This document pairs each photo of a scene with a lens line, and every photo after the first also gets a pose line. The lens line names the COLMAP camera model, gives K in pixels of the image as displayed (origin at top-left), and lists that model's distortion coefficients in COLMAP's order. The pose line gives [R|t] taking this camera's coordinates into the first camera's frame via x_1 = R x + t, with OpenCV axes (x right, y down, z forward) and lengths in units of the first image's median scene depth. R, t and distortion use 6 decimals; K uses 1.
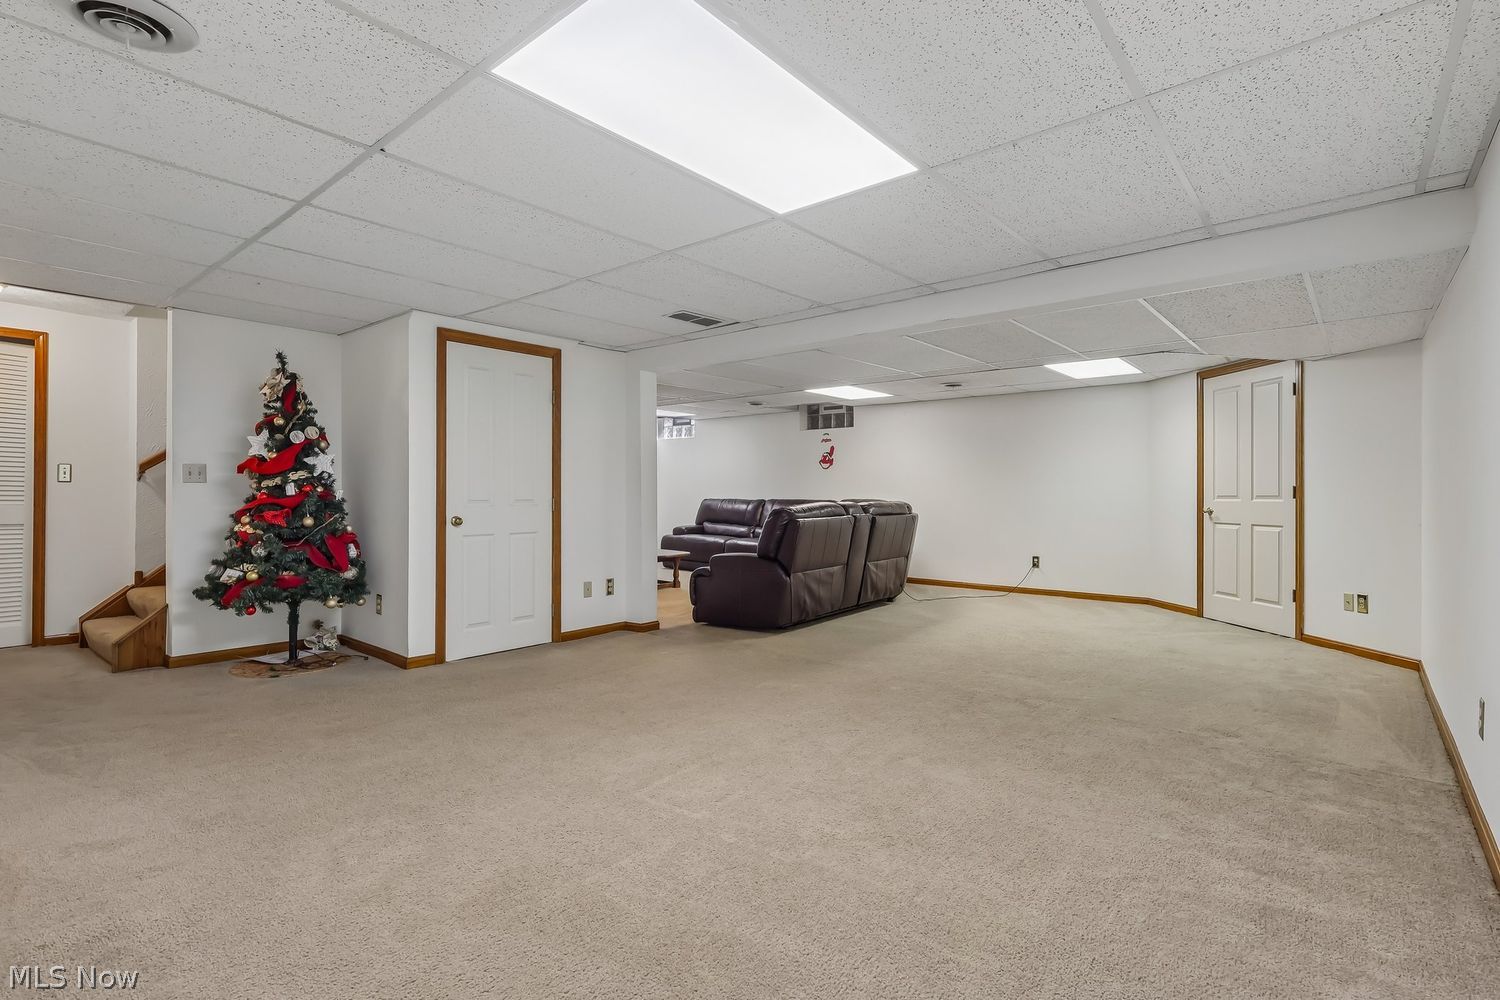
lens RADIAL K [[713.8, 0, 752.1], [0, 713.8, 493.1], [0, 0, 1]] dist [0.014363, -0.000046]
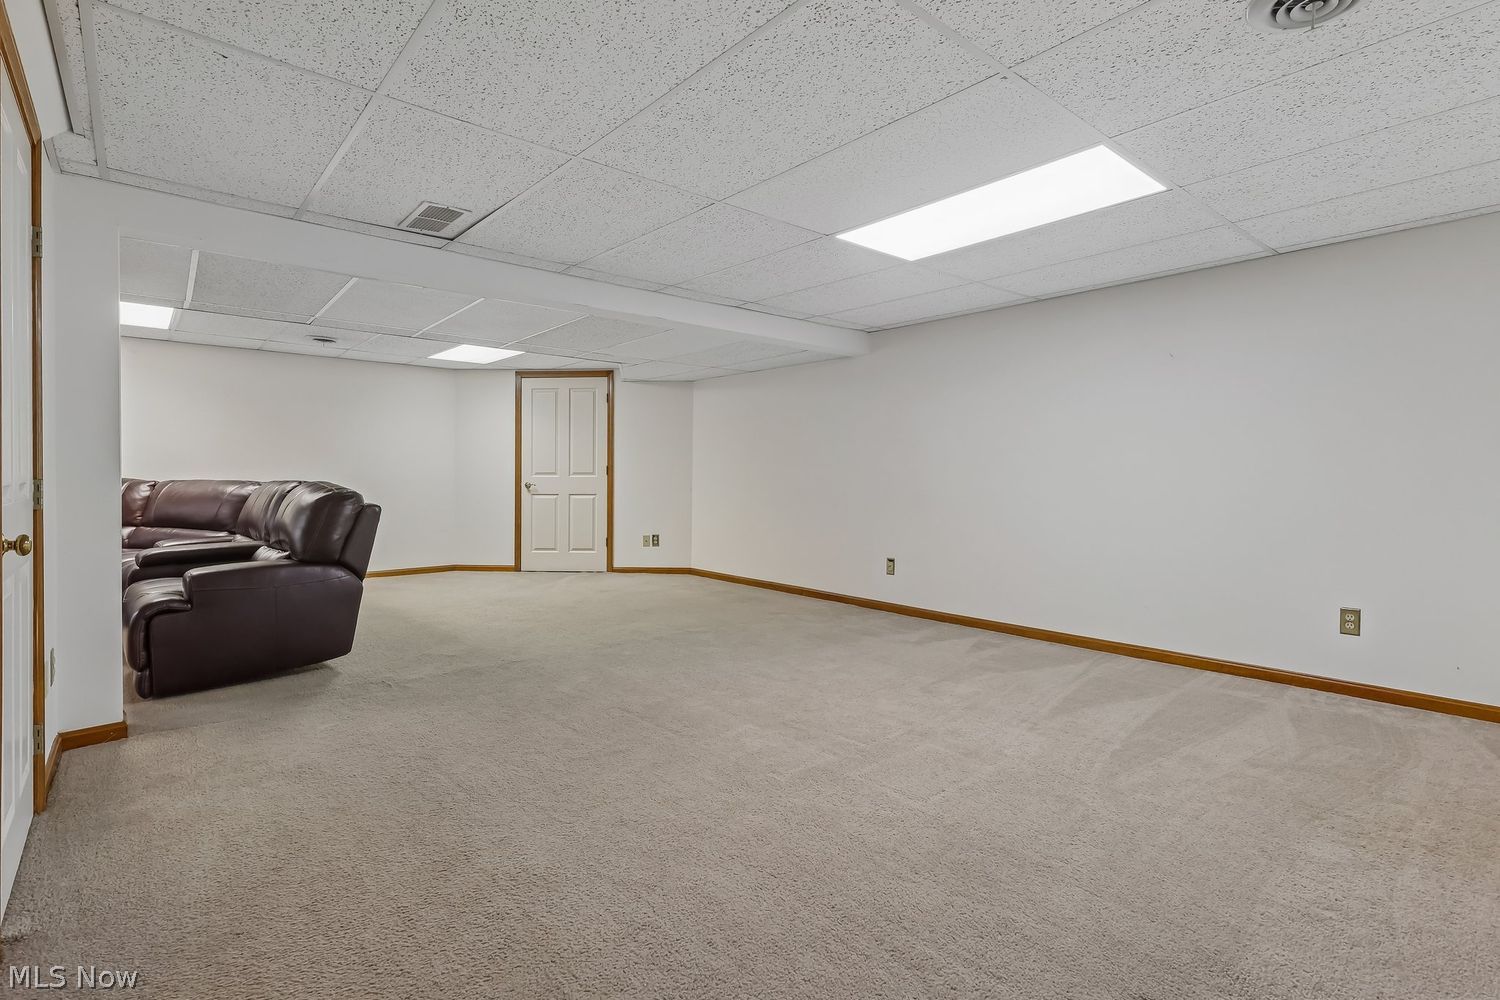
lens RADIAL K [[713.8, 0, 752.0], [0, 713.8, 495.4], [0, 0, 1]] dist [0.014363, -0.000046]
pose [[0.164625, -0.032137, 0.985832, -0.586973], [-0.001731, 0.999458, 0.032871, 0.001805], [-0.986355, -0.007118, 0.164480, 0.466865]]
